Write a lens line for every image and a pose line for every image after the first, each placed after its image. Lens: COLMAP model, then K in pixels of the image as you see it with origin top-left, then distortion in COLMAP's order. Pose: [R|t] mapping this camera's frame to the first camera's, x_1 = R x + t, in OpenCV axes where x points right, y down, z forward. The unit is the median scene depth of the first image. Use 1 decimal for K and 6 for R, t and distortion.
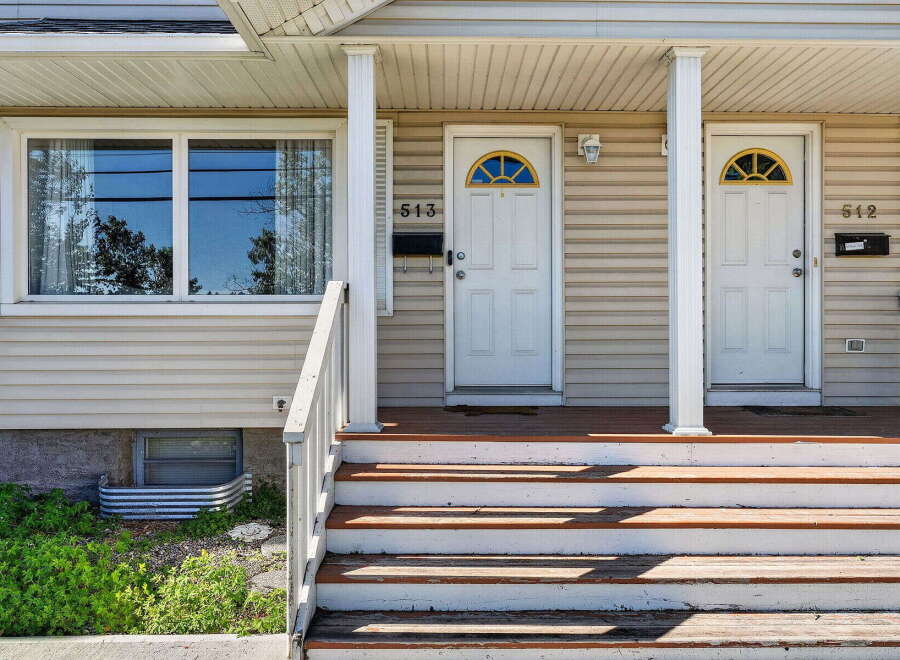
lens RADIAL K [[640.7, 0, 447.7], [0, 640.7, 325.9], [0, 0, 1]] dist [0.003043, -0.001354]
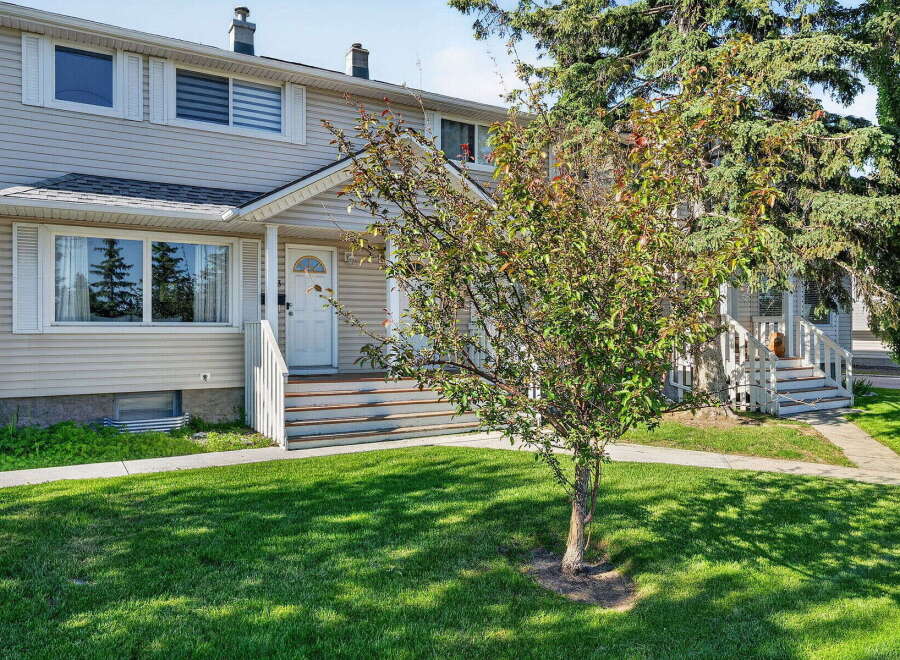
lens RADIAL K [[640.7, 0, 447.7], [0, 640.7, 325.9], [0, 0, 1]] dist [0.003043, -0.001354]
pose [[0.875655, 0.003798, 0.482922, -0.559331], [0.002138, 0.999929, -0.011741, -0.013085], [-0.482932, 0.011314, 0.875585, -1.126459]]
